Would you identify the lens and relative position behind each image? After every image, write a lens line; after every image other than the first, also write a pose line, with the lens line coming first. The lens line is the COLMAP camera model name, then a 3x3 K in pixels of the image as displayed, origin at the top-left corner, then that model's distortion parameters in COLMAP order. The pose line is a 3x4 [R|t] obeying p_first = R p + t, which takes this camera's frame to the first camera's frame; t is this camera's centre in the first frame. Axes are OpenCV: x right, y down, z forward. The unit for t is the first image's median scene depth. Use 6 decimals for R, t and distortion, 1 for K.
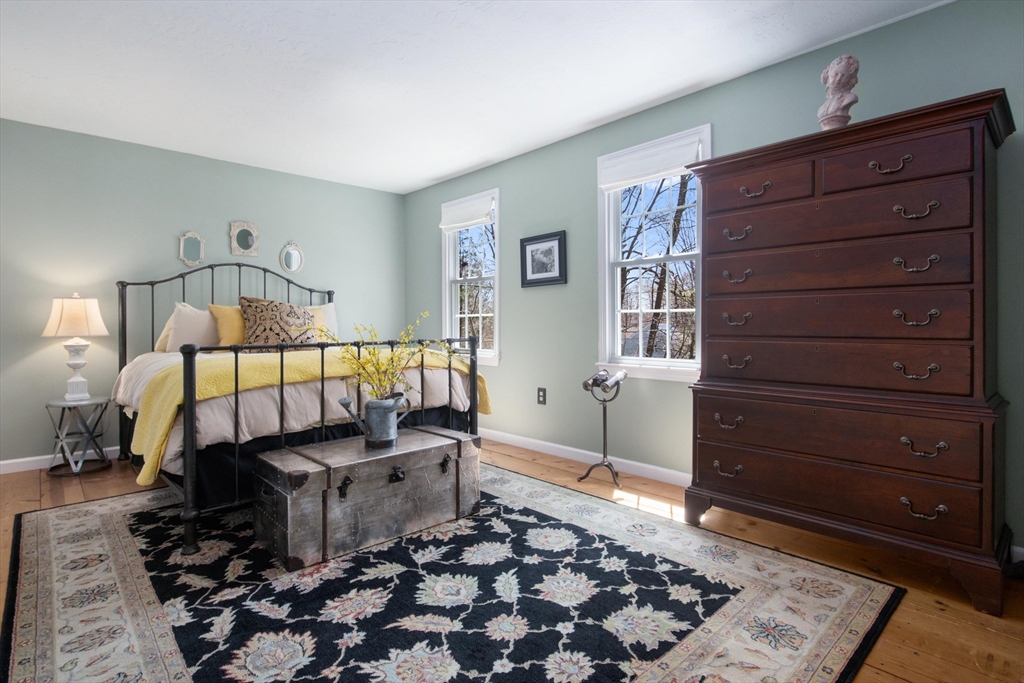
lens RADIAL K [[515.1, 0, 517.9], [0, 515.1, 328.7], [0, 0, 1]] dist [-0.005787, 0.000295]
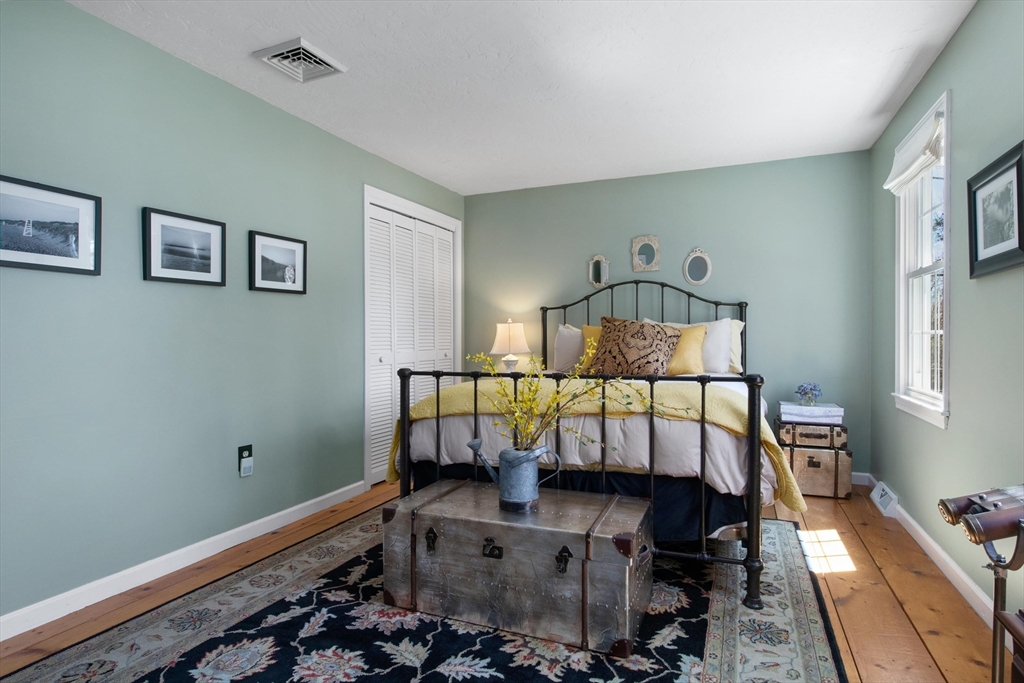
lens RADIAL K [[539.3, 0, 512.0], [0, 539.3, 341.5], [0, 0, 1]] dist [-0.010956, 0.000312]
pose [[0.412280, 0.009461, -0.911008, 0.507506], [-0.003056, 0.999955, 0.009002, -0.038051], [0.911052, -0.000927, 0.412291, 0.668121]]
